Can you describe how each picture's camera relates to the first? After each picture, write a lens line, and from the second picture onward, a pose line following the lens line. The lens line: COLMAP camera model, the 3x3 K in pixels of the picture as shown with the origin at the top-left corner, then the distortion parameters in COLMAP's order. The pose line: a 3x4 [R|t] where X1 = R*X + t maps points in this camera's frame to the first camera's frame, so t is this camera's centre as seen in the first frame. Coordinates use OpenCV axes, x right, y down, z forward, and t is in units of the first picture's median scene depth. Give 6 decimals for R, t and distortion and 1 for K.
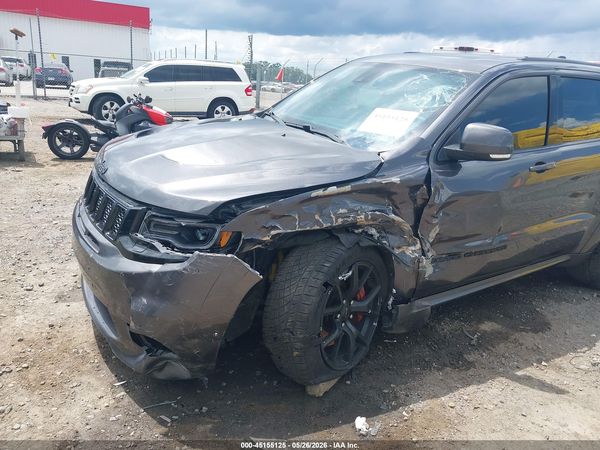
lens RADIAL K [[472.8, 0, 306.2], [0, 472.8, 224.2], [0, 0, 1]] dist [0.004123, -0.011549]
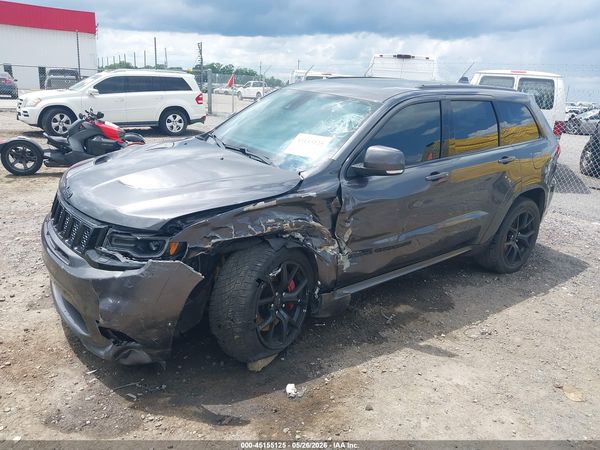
lens RADIAL K [[472.8, 0, 306.2], [0, 472.8, 224.2], [0, 0, 1]] dist [0.004123, -0.011549]
pose [[0.995478, -0.044989, 0.083669, 0.060886], [0.045062, 0.998984, 0.001014, -0.014546], [-0.083630, 0.002760, 0.996493, -0.225931]]
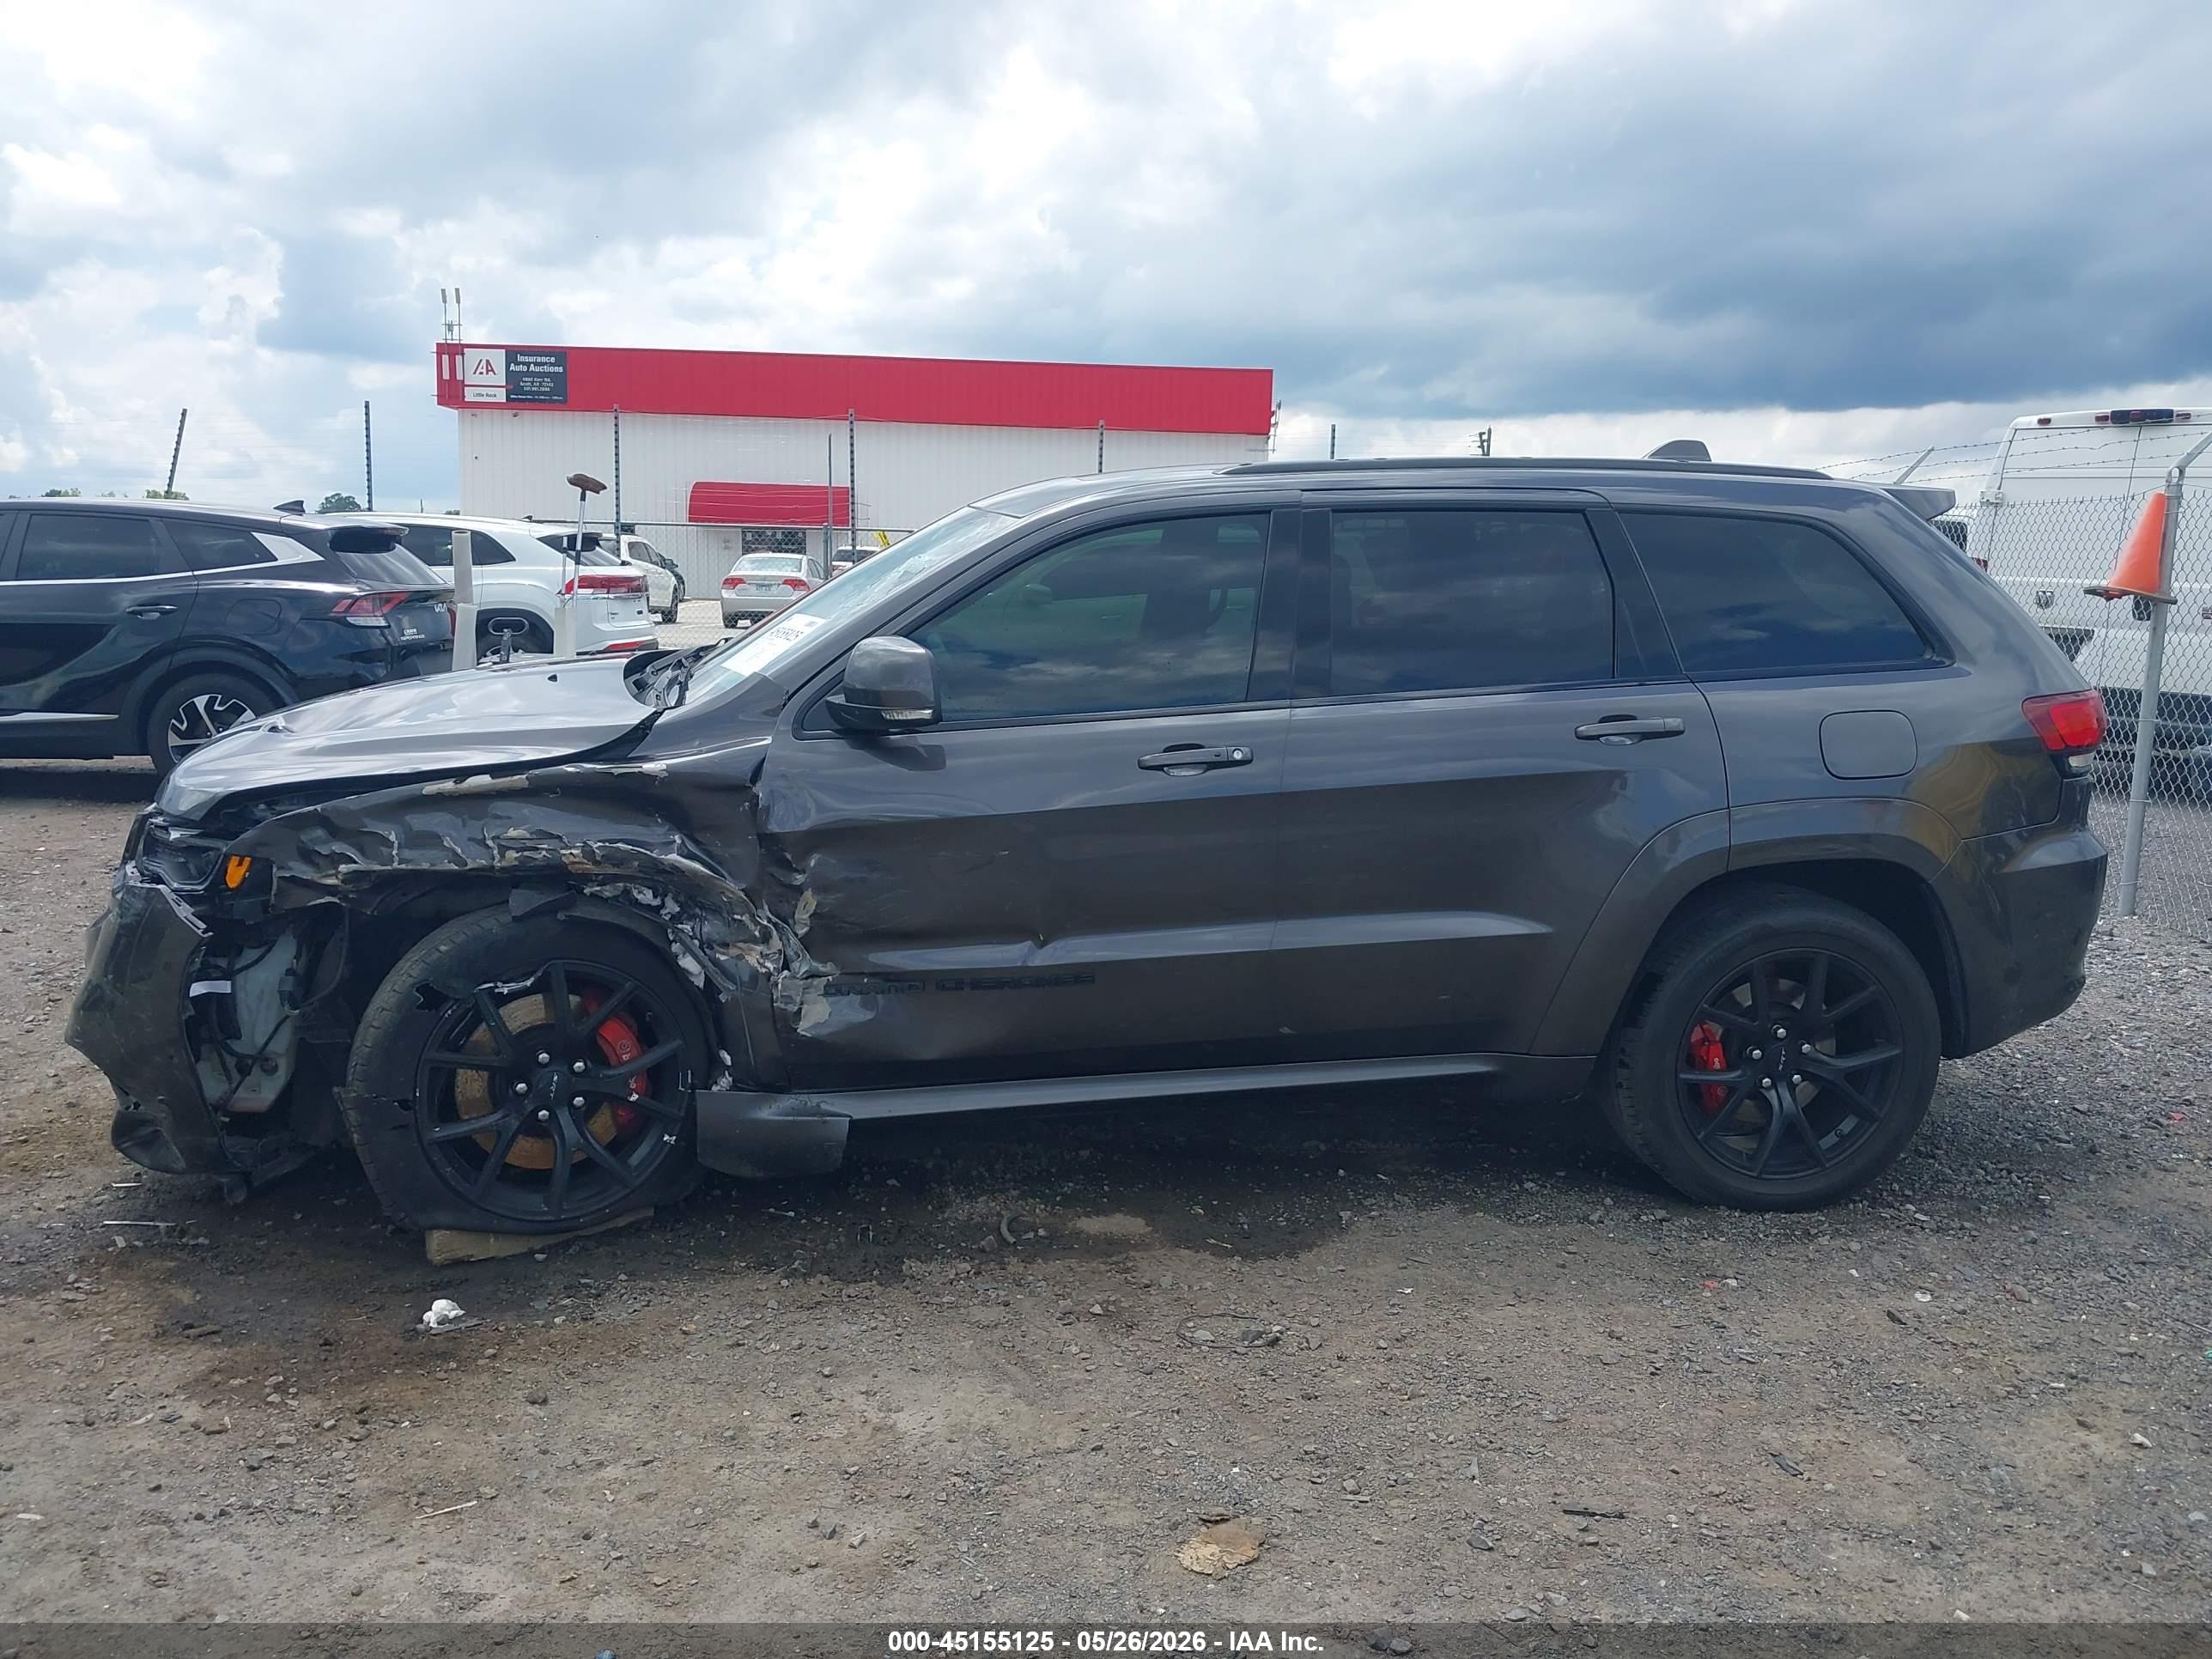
lens RADIAL K [[1743.1, 0, 1128.9], [0, 1743.1, 826.5], [0, 0, 1]] dist [0.004123, -0.011549]
pose [[0.911642, 0.009842, -0.410867, 1.137364], [-0.075712, 0.986625, -0.144359, 0.141312], [0.403951, 0.162711, 0.900194, -0.206129]]
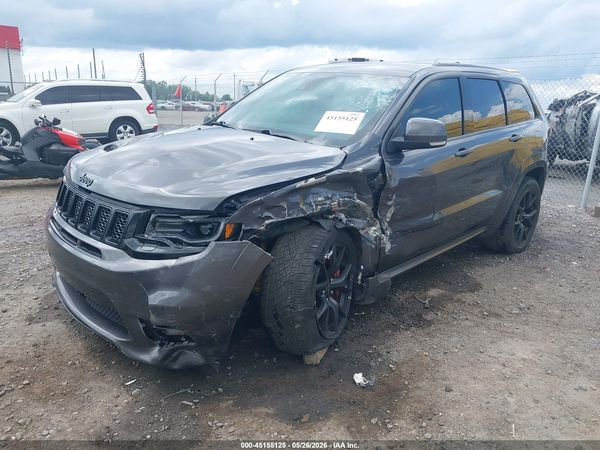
lens RADIAL K [[472.8, 0, 306.2], [0, 472.8, 224.2], [0, 0, 1]] dist [0.004123, -0.011549]
pose [[0.973947, -0.101195, 0.202948, -0.176565], [0.106753, 0.994147, -0.016600, 0.043835], [-0.200080, 0.037833, 0.979049, -0.104614]]
